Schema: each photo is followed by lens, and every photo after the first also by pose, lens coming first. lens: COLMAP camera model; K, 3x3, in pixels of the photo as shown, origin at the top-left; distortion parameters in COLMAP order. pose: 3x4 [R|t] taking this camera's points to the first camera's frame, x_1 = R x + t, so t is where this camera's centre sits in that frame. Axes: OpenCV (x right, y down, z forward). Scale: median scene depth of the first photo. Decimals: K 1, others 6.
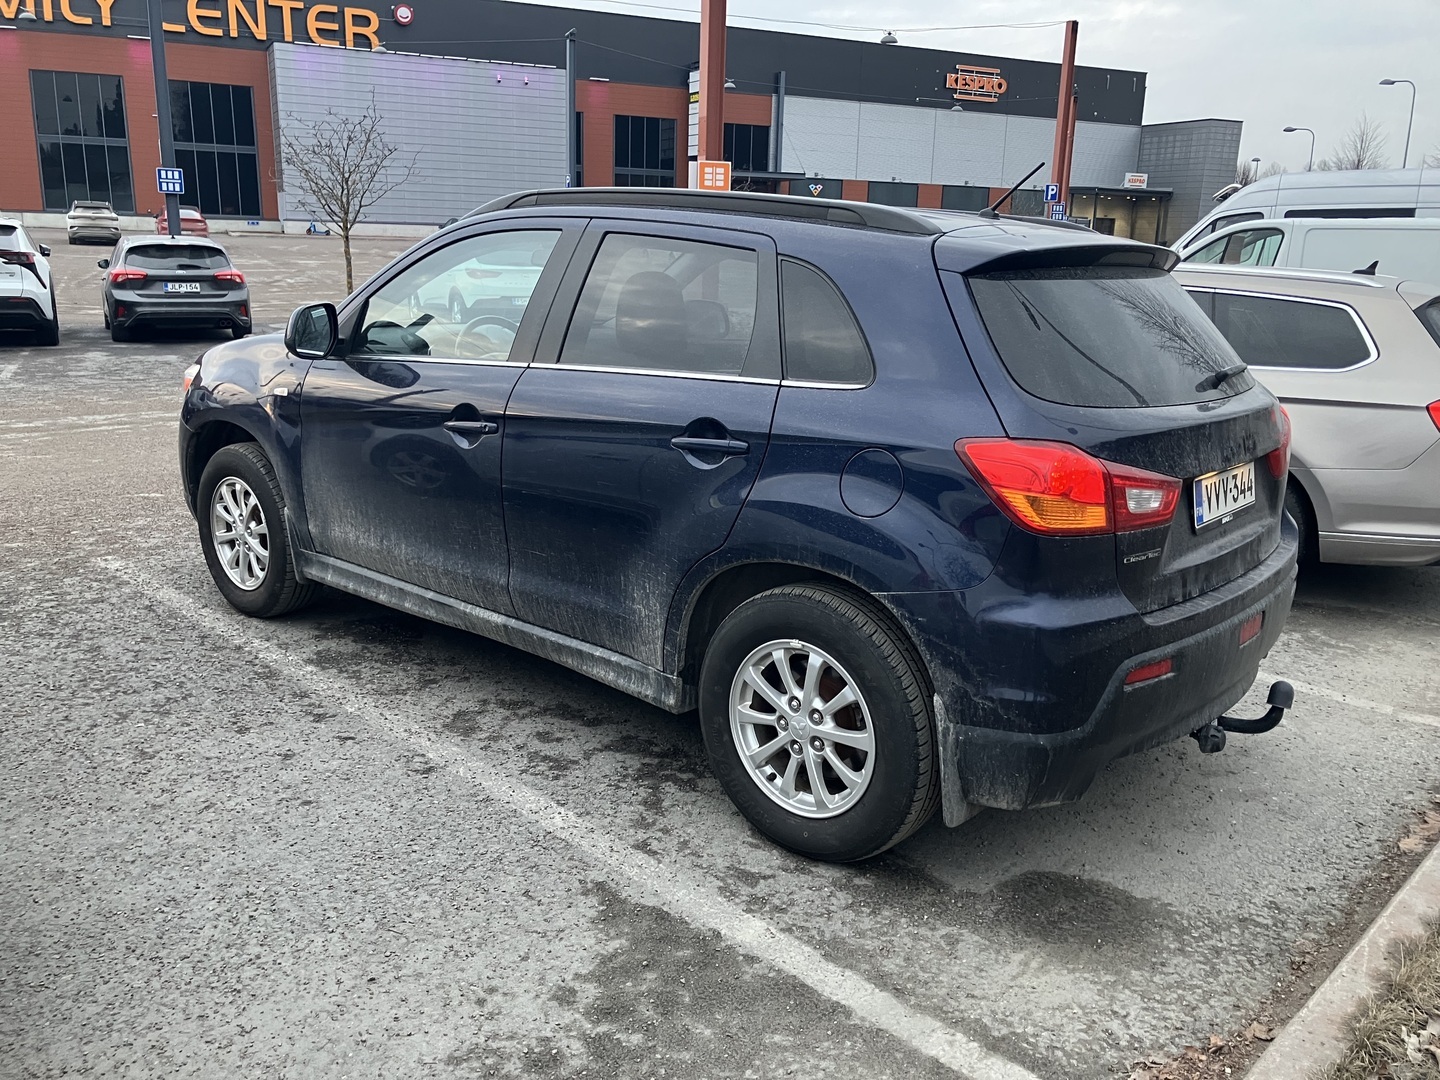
lens RADIAL K [[1158.0, 0, 720.0], [0, 1158.0, 540.0], [0, 0, 1]] dist [0.028014, -0.032767]
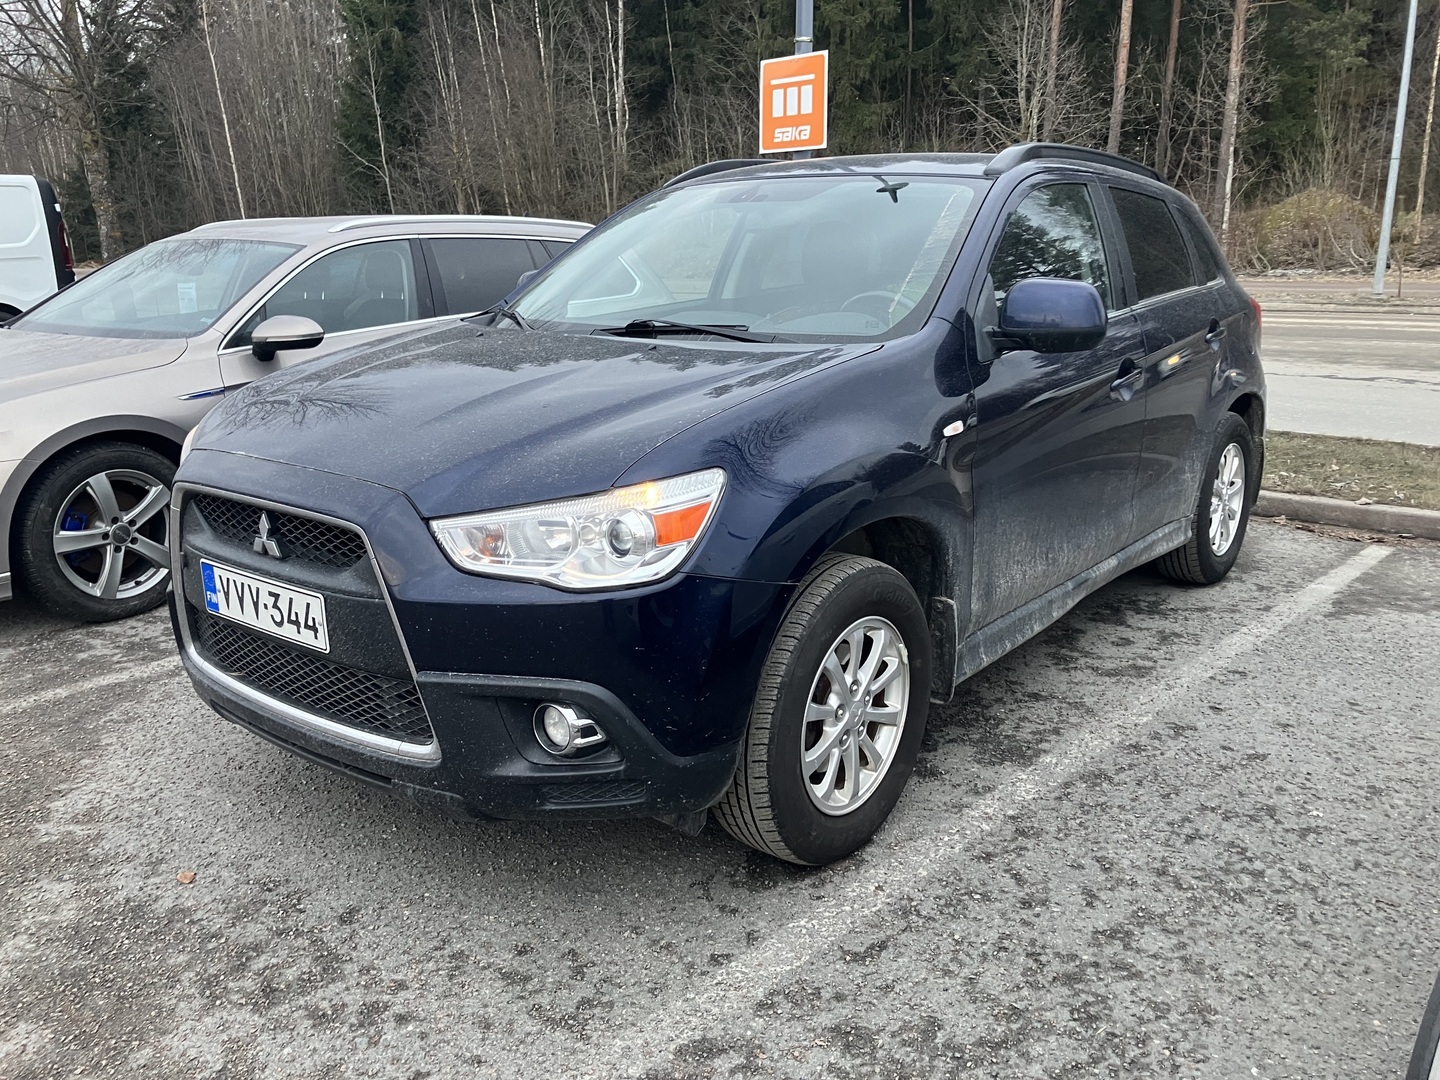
lens RADIAL K [[1158.0, 0, 720.0], [0, 1158.0, 540.0], [0, 0, 1]] dist [0.028014, -0.032767]
pose [[-0.026097, -0.279453, 0.959805, -1.172330], [0.250288, 0.927724, 0.276918, -0.324360], [-0.967820, 0.247455, 0.045733, 1.287046]]
